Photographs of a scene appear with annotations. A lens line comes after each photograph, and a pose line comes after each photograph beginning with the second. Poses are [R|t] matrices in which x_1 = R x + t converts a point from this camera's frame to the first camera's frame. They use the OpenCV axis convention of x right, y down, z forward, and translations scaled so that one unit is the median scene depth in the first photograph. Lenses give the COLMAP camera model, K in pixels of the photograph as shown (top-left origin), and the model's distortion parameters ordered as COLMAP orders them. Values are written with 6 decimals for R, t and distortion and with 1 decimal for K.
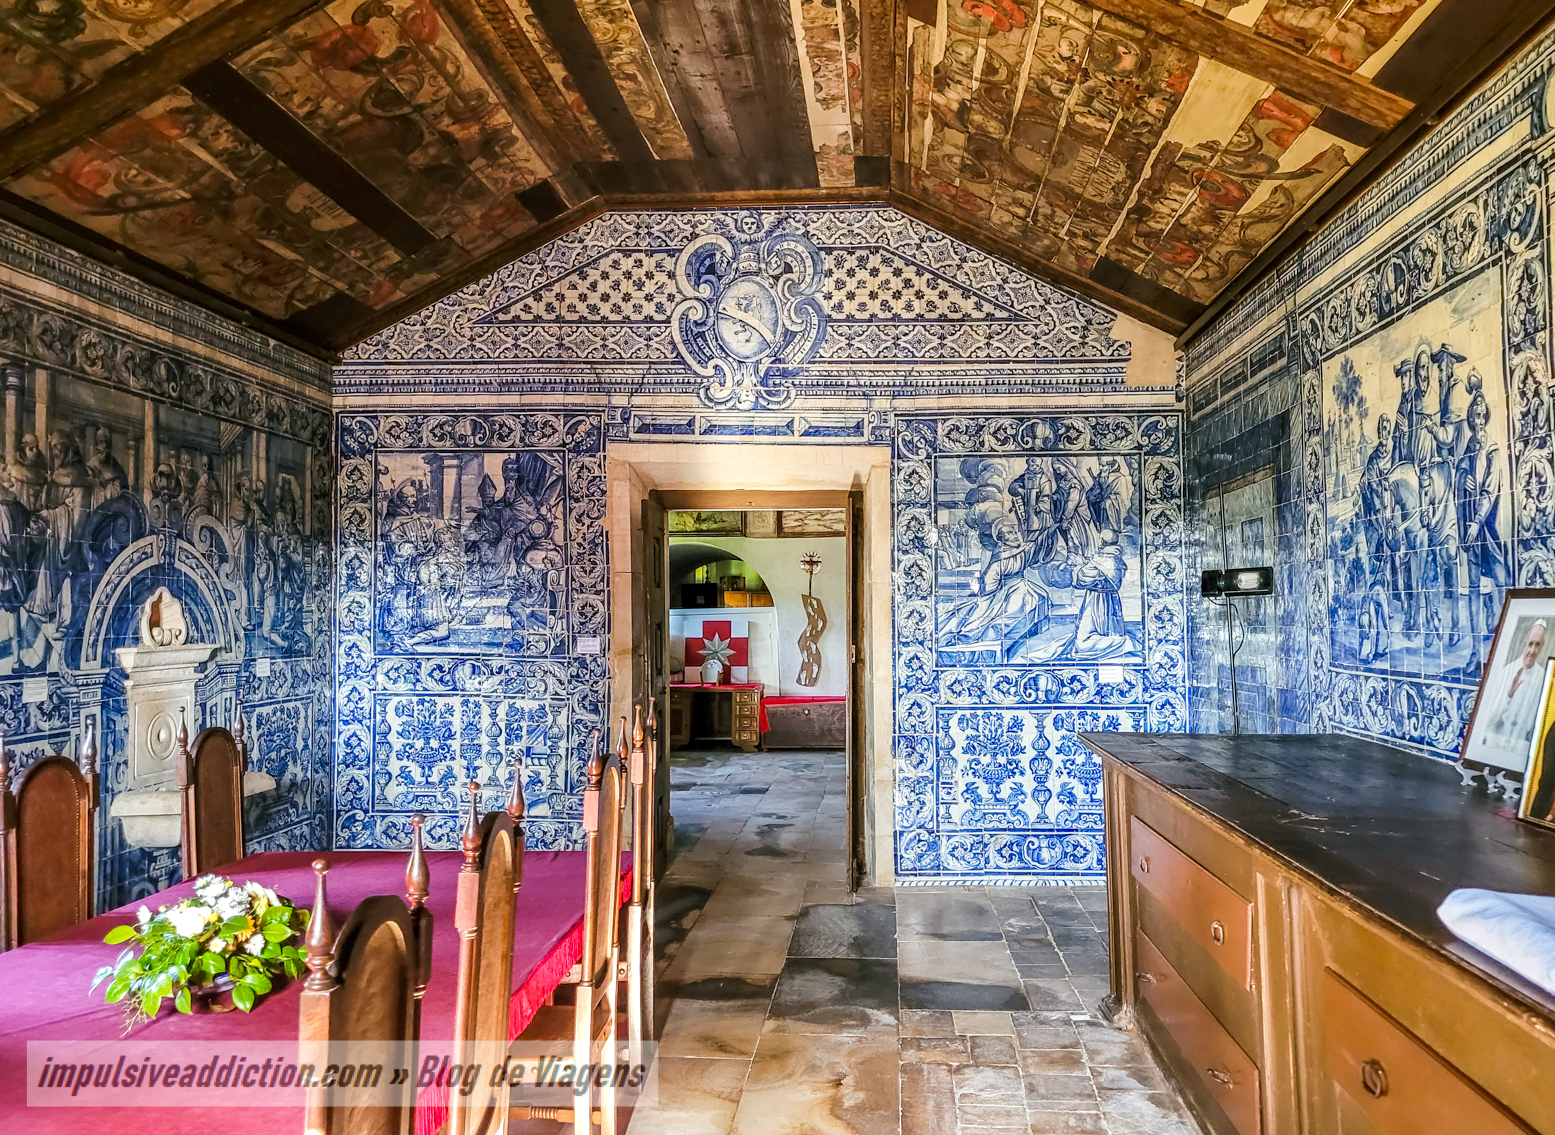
lens RADIAL K [[1316.7, 0, 776.7], [0, 1316.7, 537.0], [0, 0, 1]] dist [-0.070000, -0.002125]
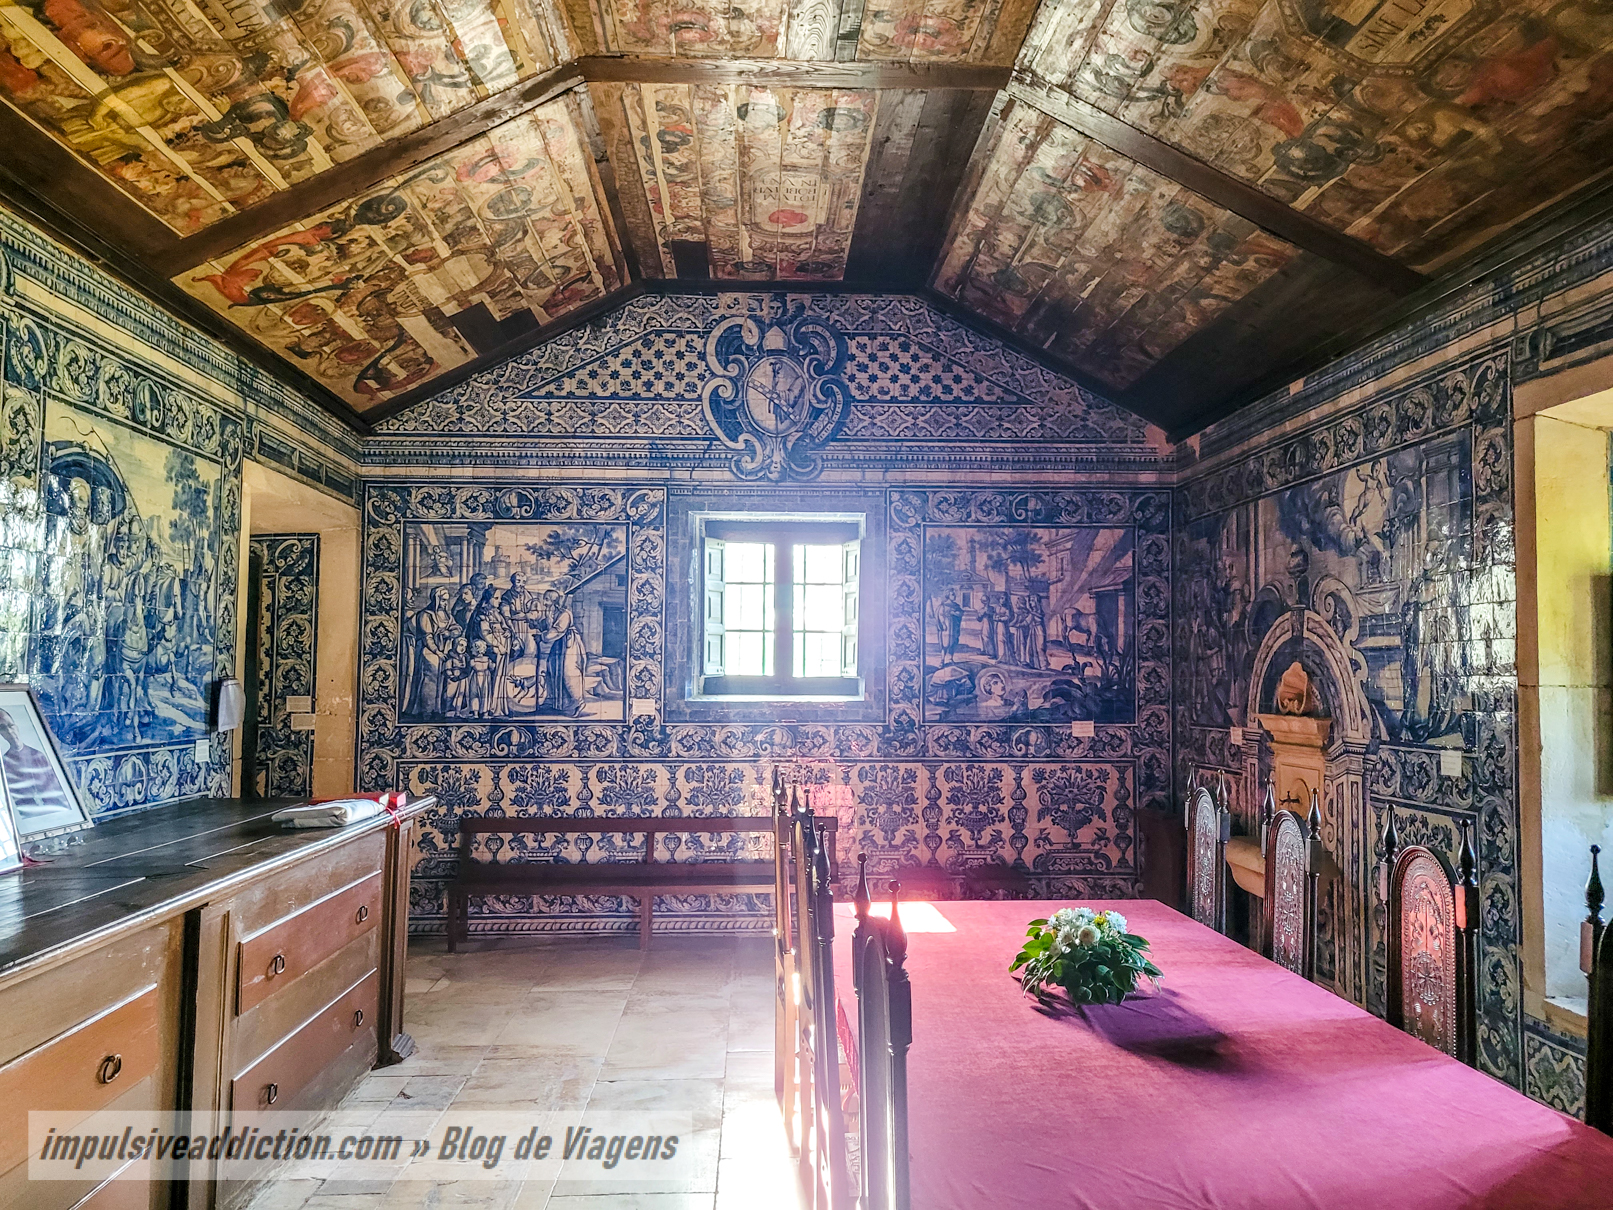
lens RADIAL K [[1231.7, 0, 806.5], [0, 1231.7, 605.0], [0, 0, 1]] dist [0.046429, -0.005441]
pose [[0.991700, -0.006248, 0.128419, -0.125286], [0.006085, 0.999980, 0.001661, -0.001228], [-0.128427, -0.000866, 0.991719, 0.011136]]
